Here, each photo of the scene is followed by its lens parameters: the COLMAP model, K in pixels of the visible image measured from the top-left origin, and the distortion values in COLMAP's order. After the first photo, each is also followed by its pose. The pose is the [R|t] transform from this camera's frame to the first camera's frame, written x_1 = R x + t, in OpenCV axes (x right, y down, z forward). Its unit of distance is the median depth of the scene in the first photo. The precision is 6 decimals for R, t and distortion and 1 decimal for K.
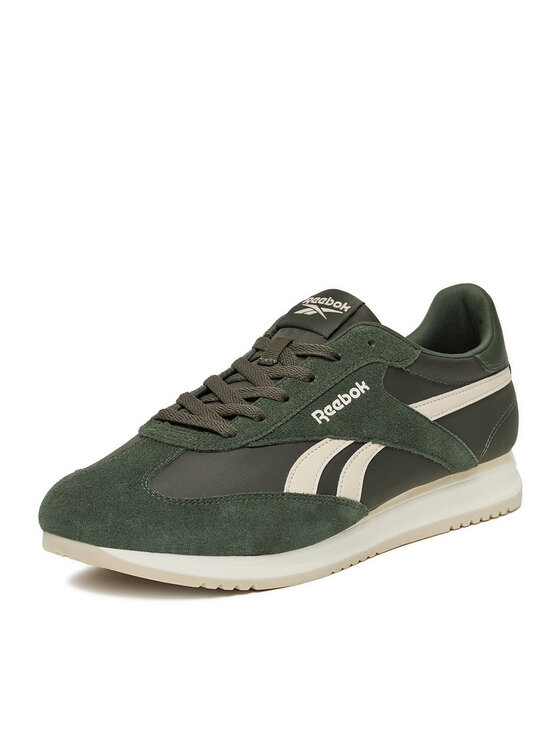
lens RADIAL K [[2193.7, 0, 280.0], [0, 2193.7, 373.0], [0, 0, 1]] dist [-0.071998, -0.227289]
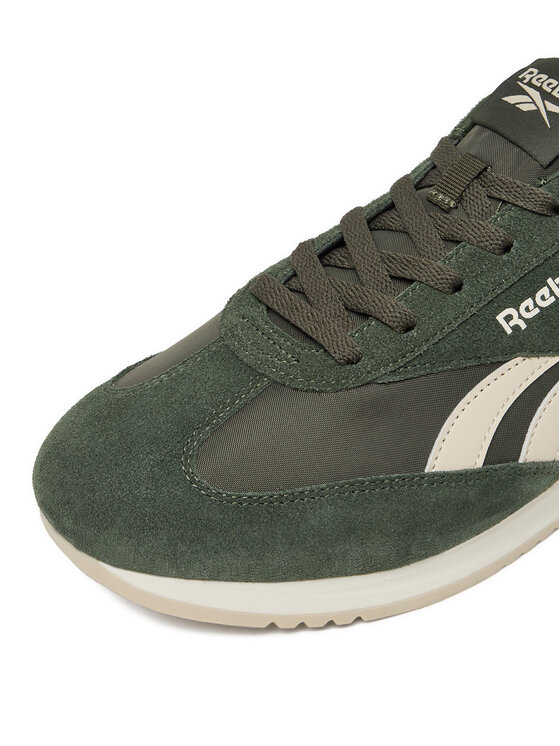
lens RADIAL K [[1249.8, 0, 280.0], [0, 1249.8, 373.0], [0, 0, 1]] dist [0.014019, -2.416117]
pose [[0.967620, 0.132367, -0.214919, 0.032467], [-0.023969, 0.895803, 0.443804, -0.118103], [0.251271, -0.424282, 0.869970, 0.680995]]
